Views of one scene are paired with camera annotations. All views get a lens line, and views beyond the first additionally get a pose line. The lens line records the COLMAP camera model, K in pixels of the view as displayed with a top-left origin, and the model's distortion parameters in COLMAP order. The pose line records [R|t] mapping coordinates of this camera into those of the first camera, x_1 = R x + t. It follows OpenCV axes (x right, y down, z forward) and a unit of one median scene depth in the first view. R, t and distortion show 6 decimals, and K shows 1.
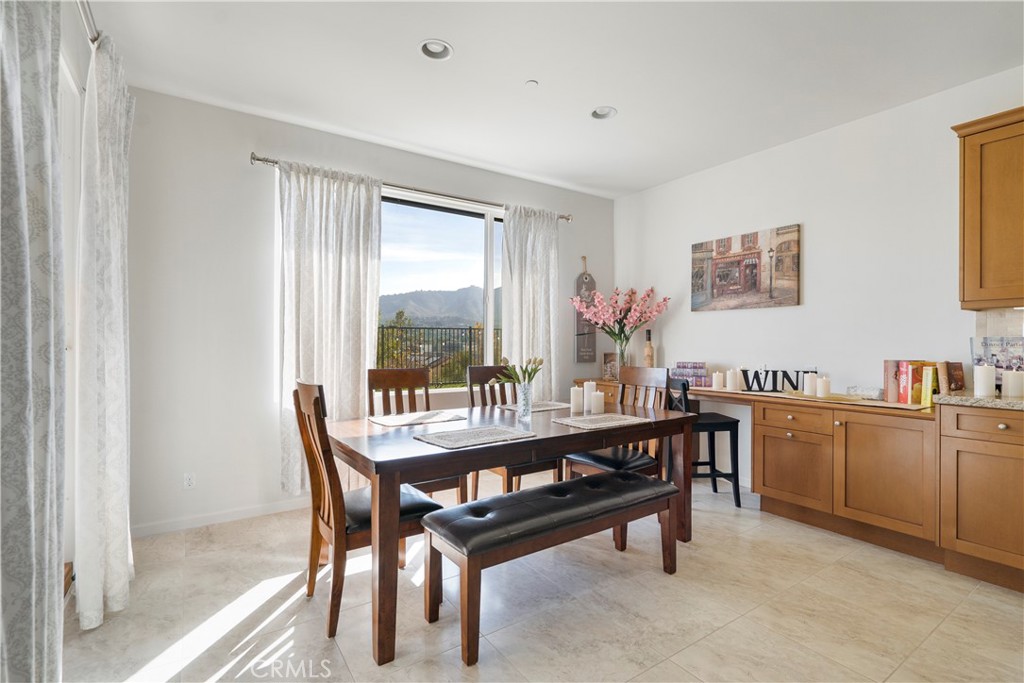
lens RADIAL K [[485.3, 0, 502.1], [0, 485.3, 342.4], [0, 0, 1]] dist [-0.007777, 0.003335]
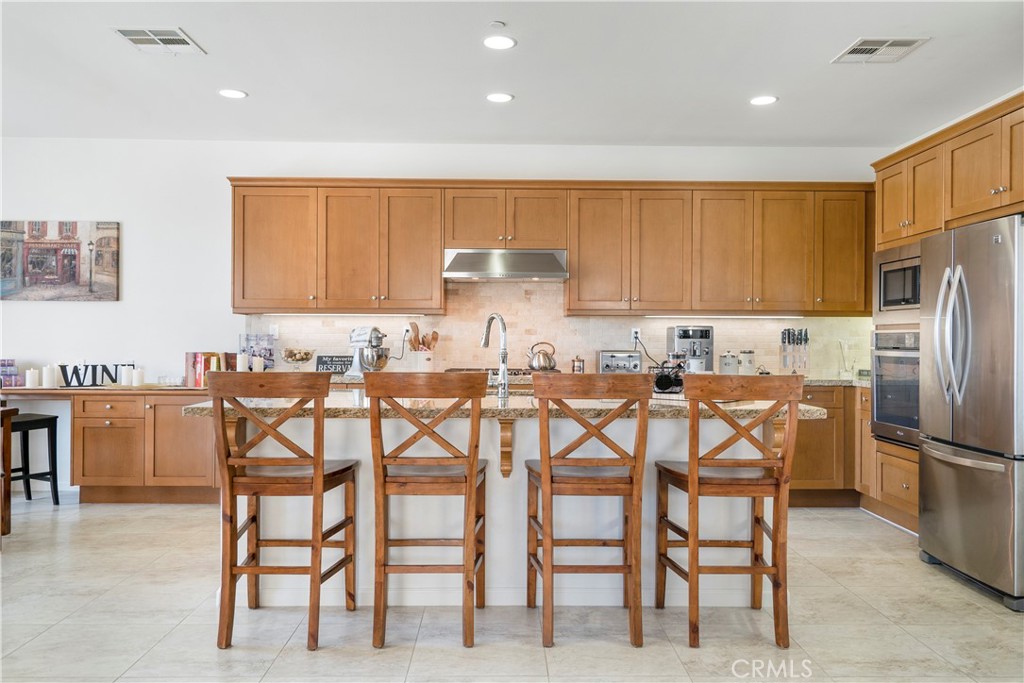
lens RADIAL K [[776.9, 0, 526.4], [0, 776.9, 342.9], [0, 0, 1]] dist [0.005873, 0.004385]
pose [[0.525358, -0.000809, 0.850881, -0.349925], [-0.005755, 0.999973, 0.004504, -0.000494], [-0.850862, -0.007263, 0.525340, -0.628224]]
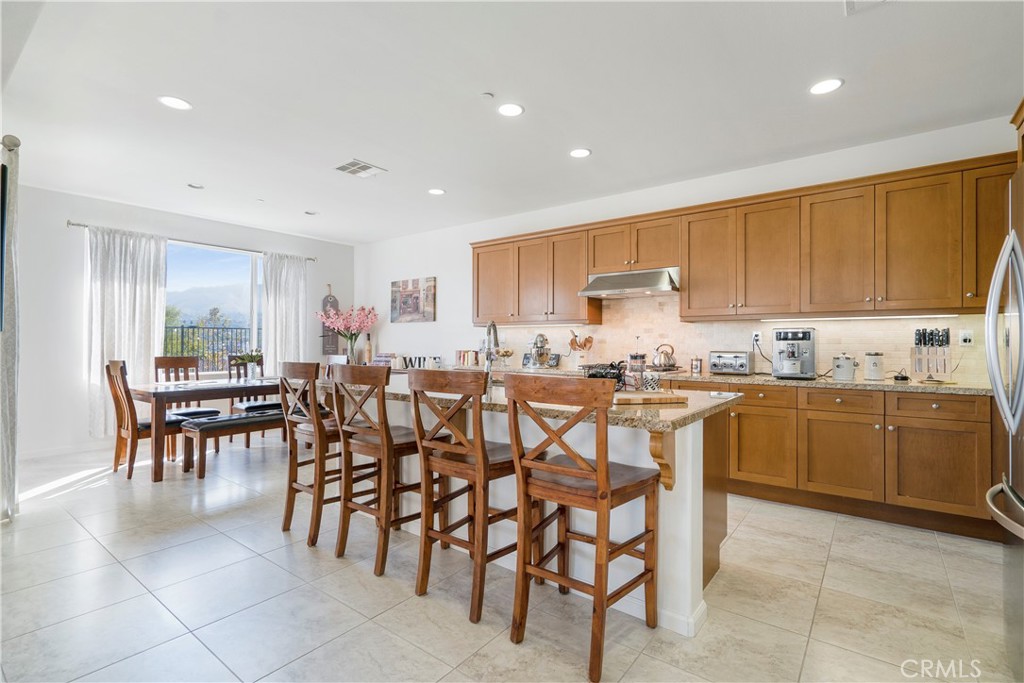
lens RADIAL K [[485.3, 0, 510.0], [0, 485.3, 340.4], [0, 0, 1]] dist [-0.007777, 0.003335]
pose [[0.943982, 0.003420, 0.329981, 0.285078], [-0.002378, 0.999991, -0.003564, 0.001003], [-0.329990, 0.002580, 0.943981, -0.847136]]
